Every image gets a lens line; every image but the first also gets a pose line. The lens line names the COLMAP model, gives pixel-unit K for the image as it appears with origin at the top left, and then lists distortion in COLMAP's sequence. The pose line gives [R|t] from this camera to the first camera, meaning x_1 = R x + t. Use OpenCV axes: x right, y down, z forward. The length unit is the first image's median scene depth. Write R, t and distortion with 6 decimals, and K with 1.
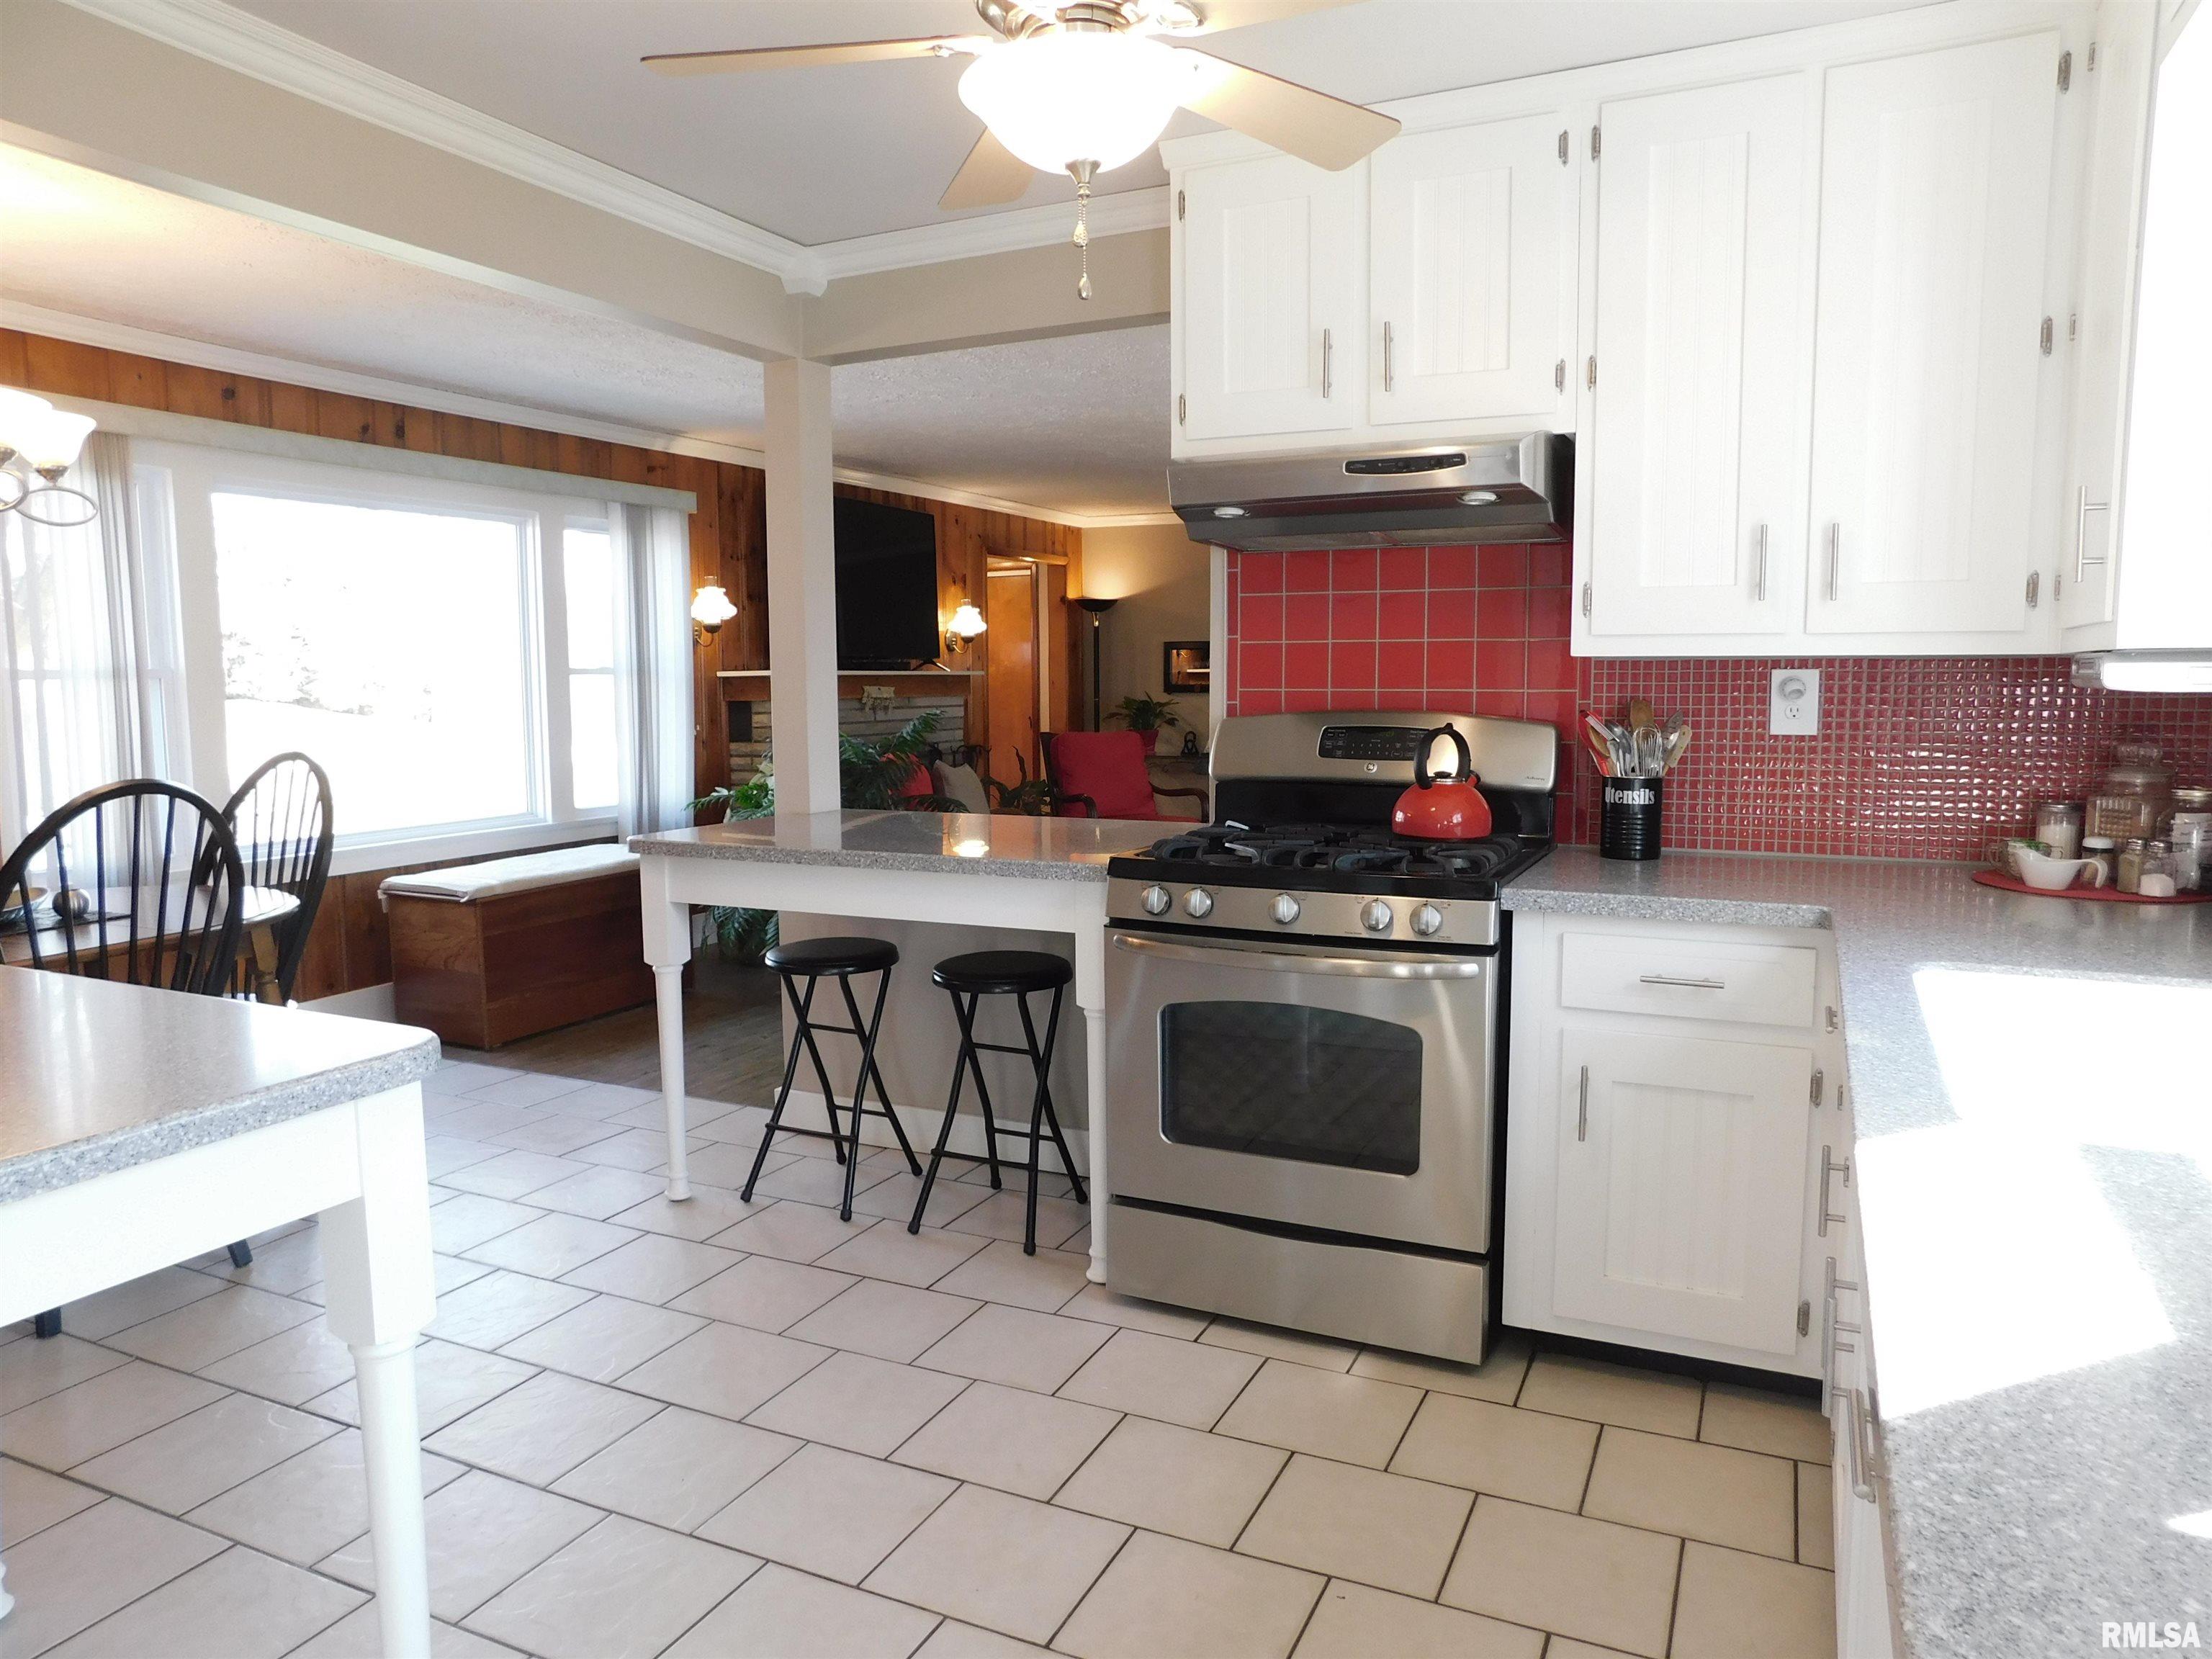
lens RADIAL K [[1470.9, 0, 1099.7], [0, 1470.9, 827.1], [0, 0, 1]] dist [-0.007341, -0.002813]
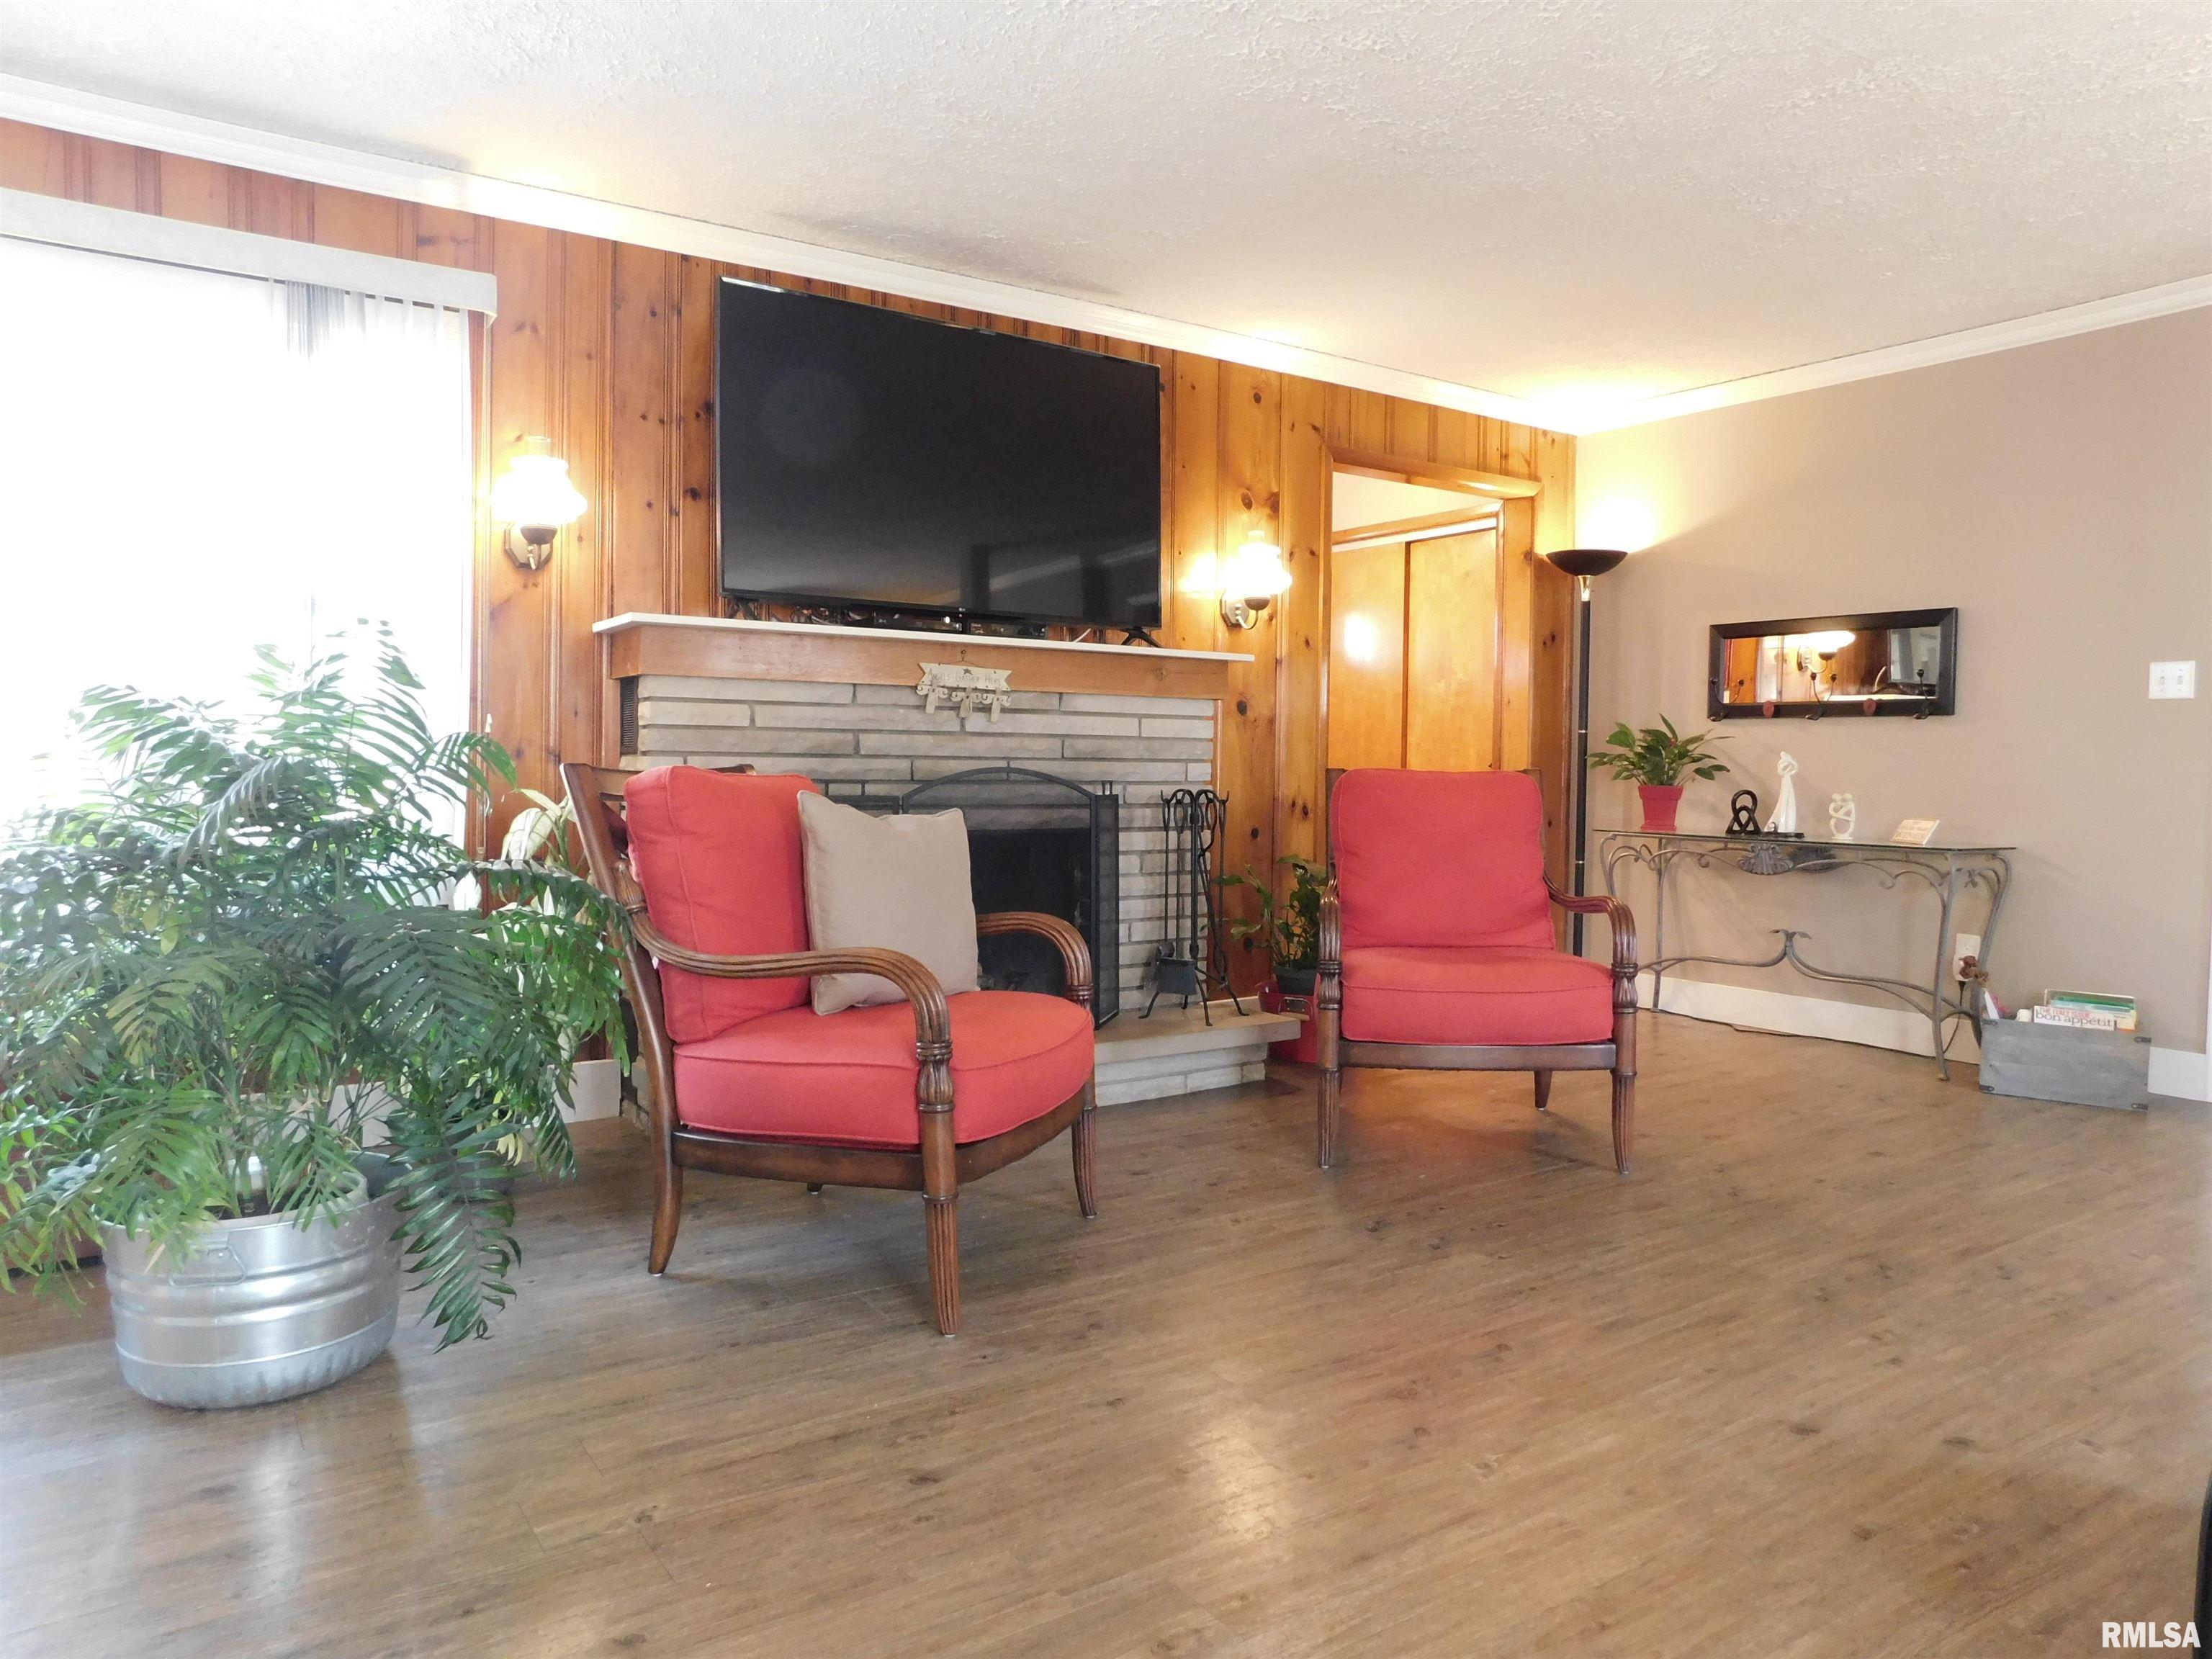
lens RADIAL K [[1470.9, 0, 1099.7], [0, 1470.9, 827.1], [0, 0, 1]] dist [-0.007341, -0.002813]
pose [[0.865181, 0.041786, -0.499716, 0.136773], [-0.070839, 0.996713, -0.039301, -0.017354], [0.496431, 0.069401, 0.865297, 0.484769]]
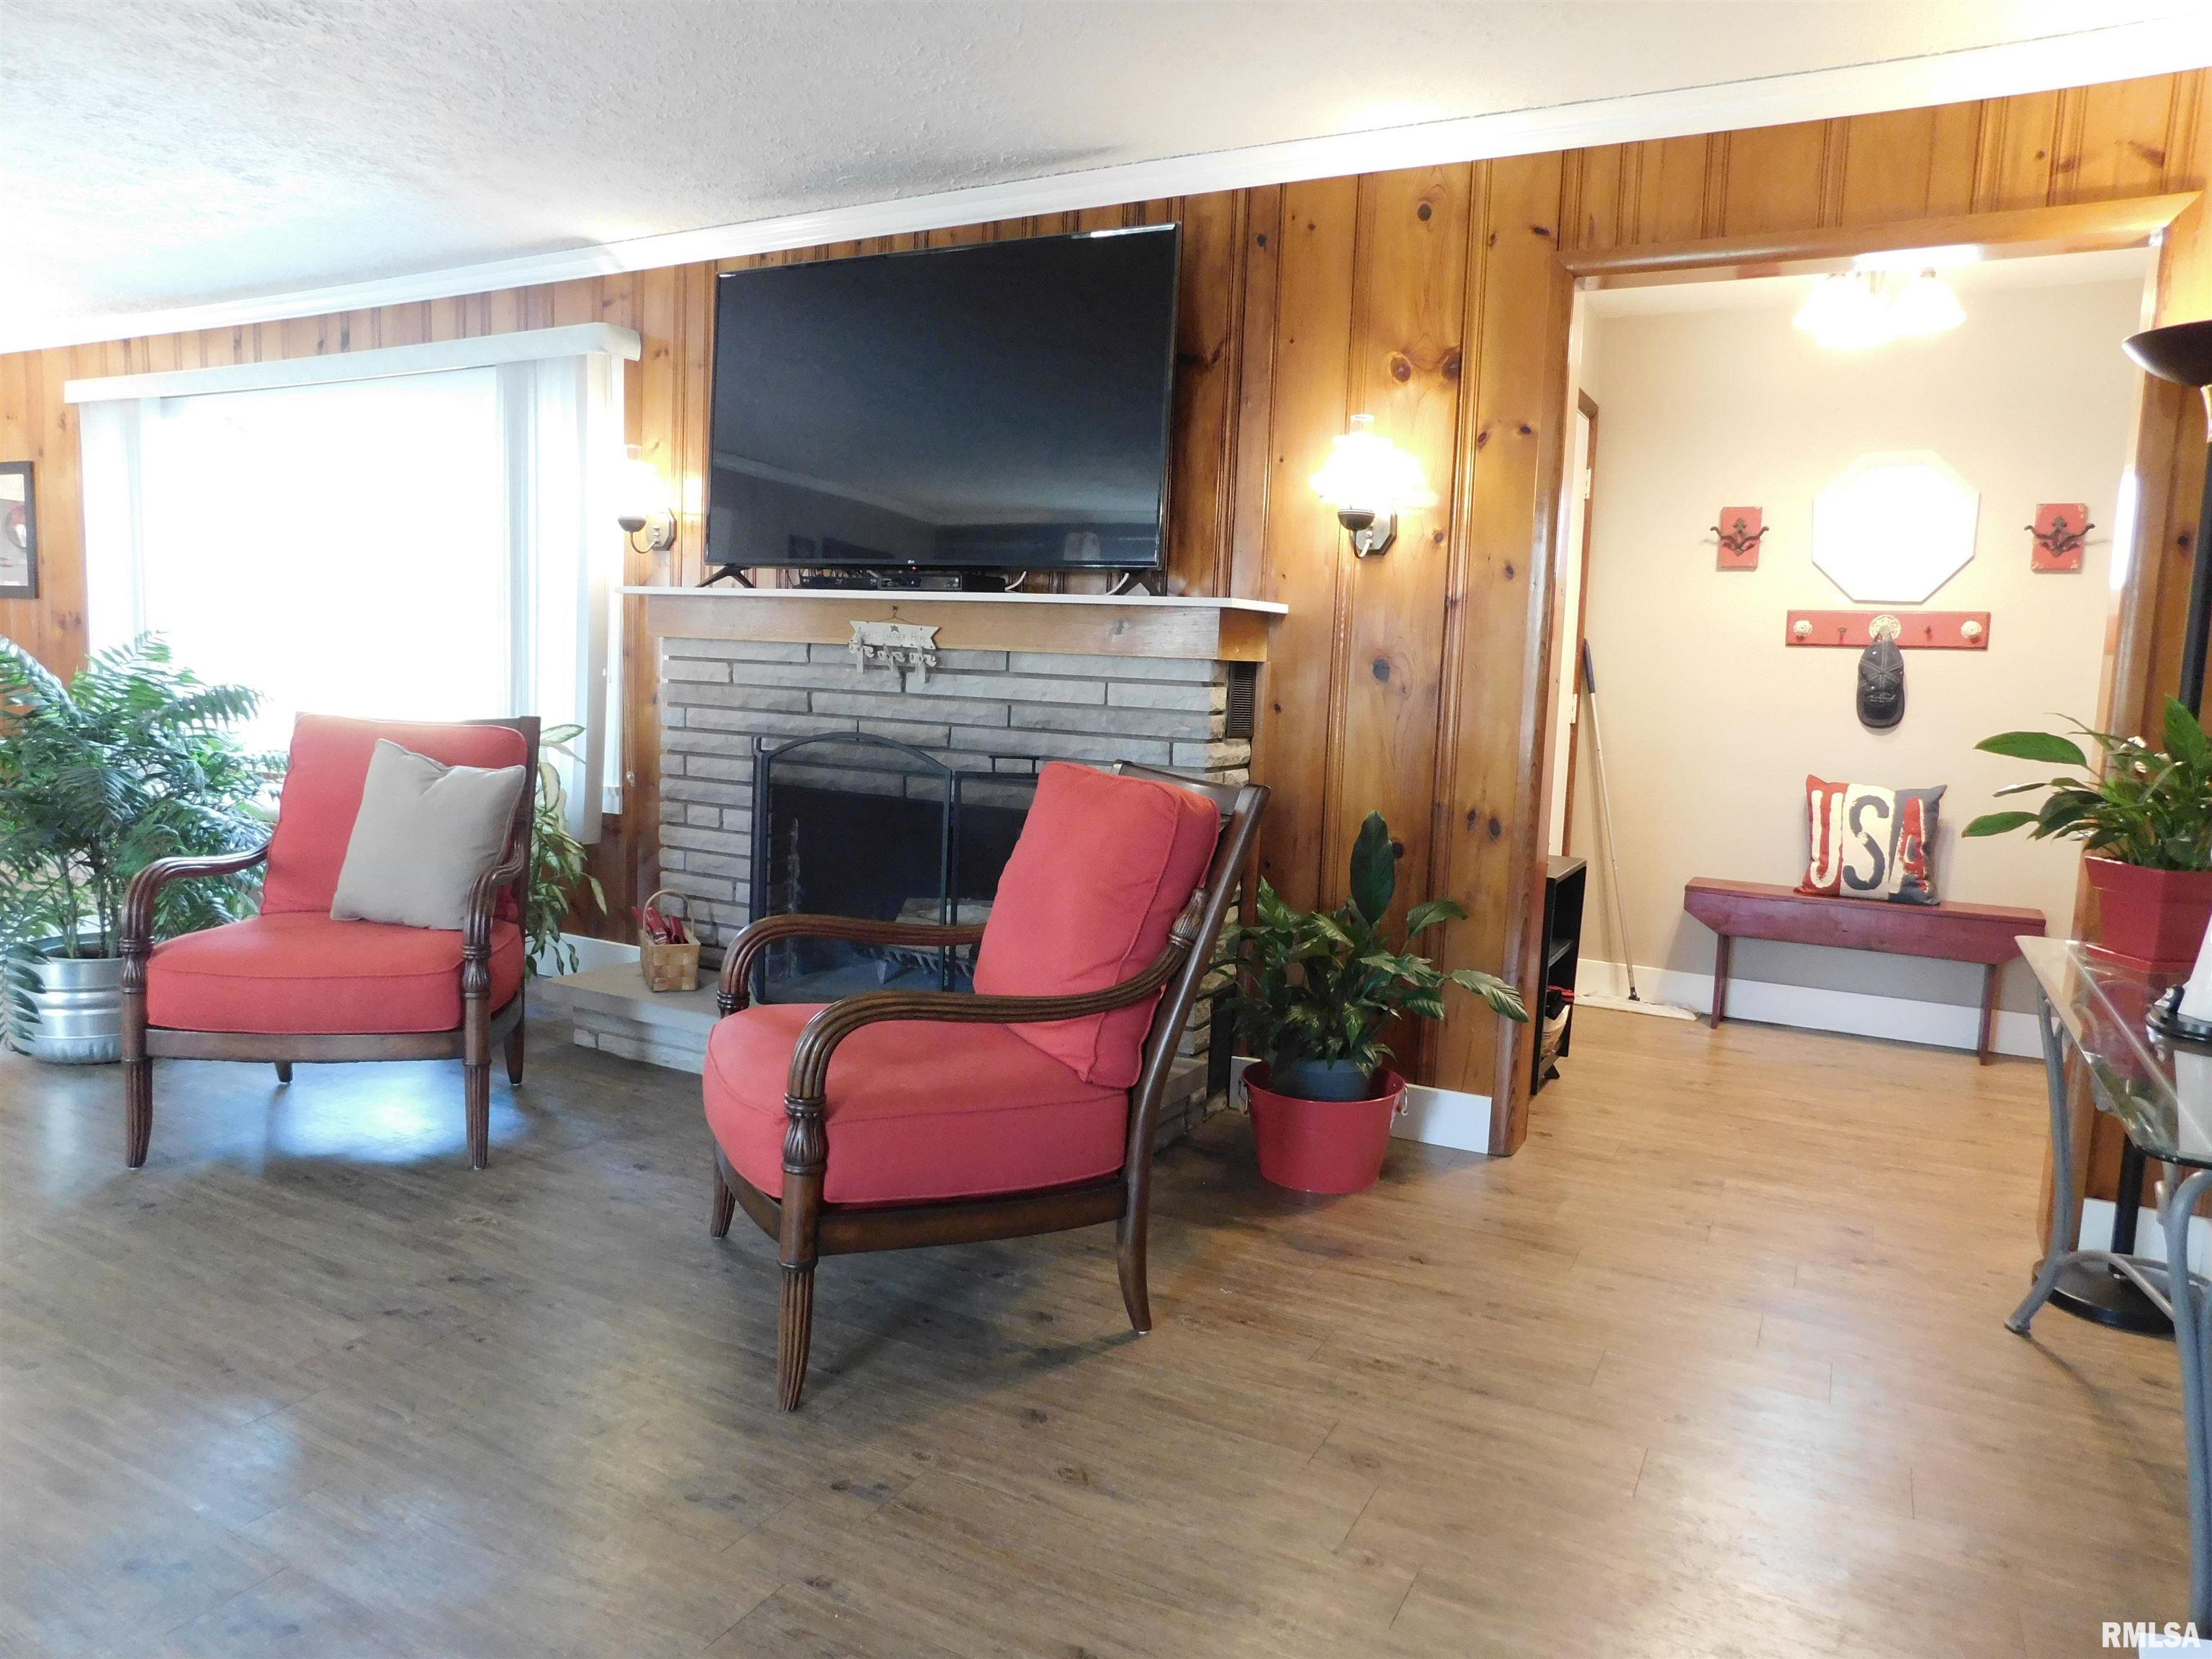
lens RADIAL K [[1470.9, 0, 1099.7], [0, 1470.9, 827.1], [0, 0, 1]] dist [-0.007341, -0.002813]
pose [[-0.038375, 0.121392, -0.991863, 0.300298], [-0.140244, 0.982115, 0.125625, -0.086037], [0.989373, 0.143924, -0.020664, 0.932582]]
